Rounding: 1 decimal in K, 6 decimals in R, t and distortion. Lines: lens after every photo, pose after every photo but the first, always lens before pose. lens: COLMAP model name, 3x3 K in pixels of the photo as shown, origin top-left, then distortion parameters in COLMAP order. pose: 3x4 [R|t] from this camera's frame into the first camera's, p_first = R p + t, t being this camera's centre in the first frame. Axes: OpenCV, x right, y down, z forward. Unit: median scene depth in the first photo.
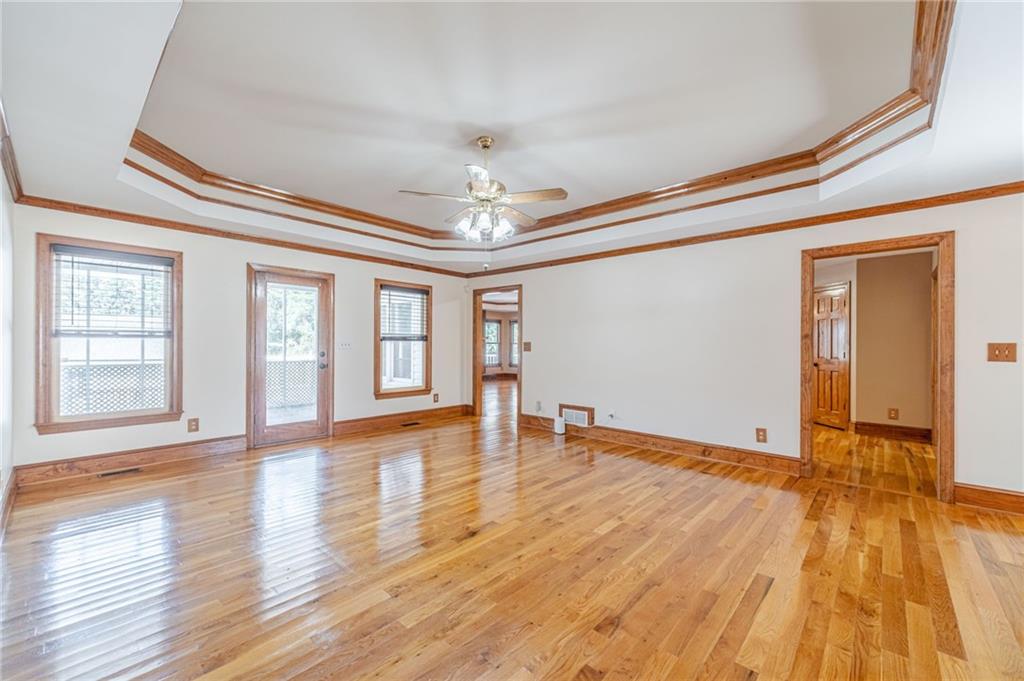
lens RADIAL K [[412.0, 0, 514.4], [0, 412.0, 348.0], [0, 0, 1]] dist [-0.004351, -0.000068]
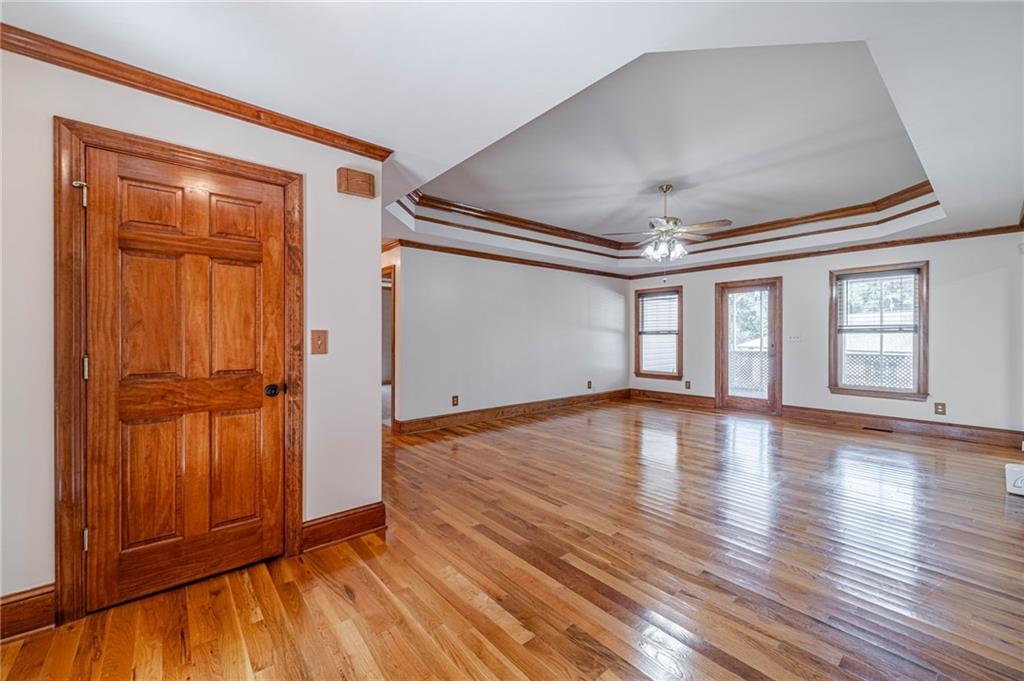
lens RADIAL K [[412.0, 0, 514.9], [0, 412.0, 337.8], [0, 0, 1]] dist [-0.004351, -0.000068]
pose [[-0.143860, -0.005616, -0.989582, 0.813656], [-0.008427, 0.999955, -0.004450, 0.005517], [0.989562, 0.007700, -0.143901, 0.421798]]
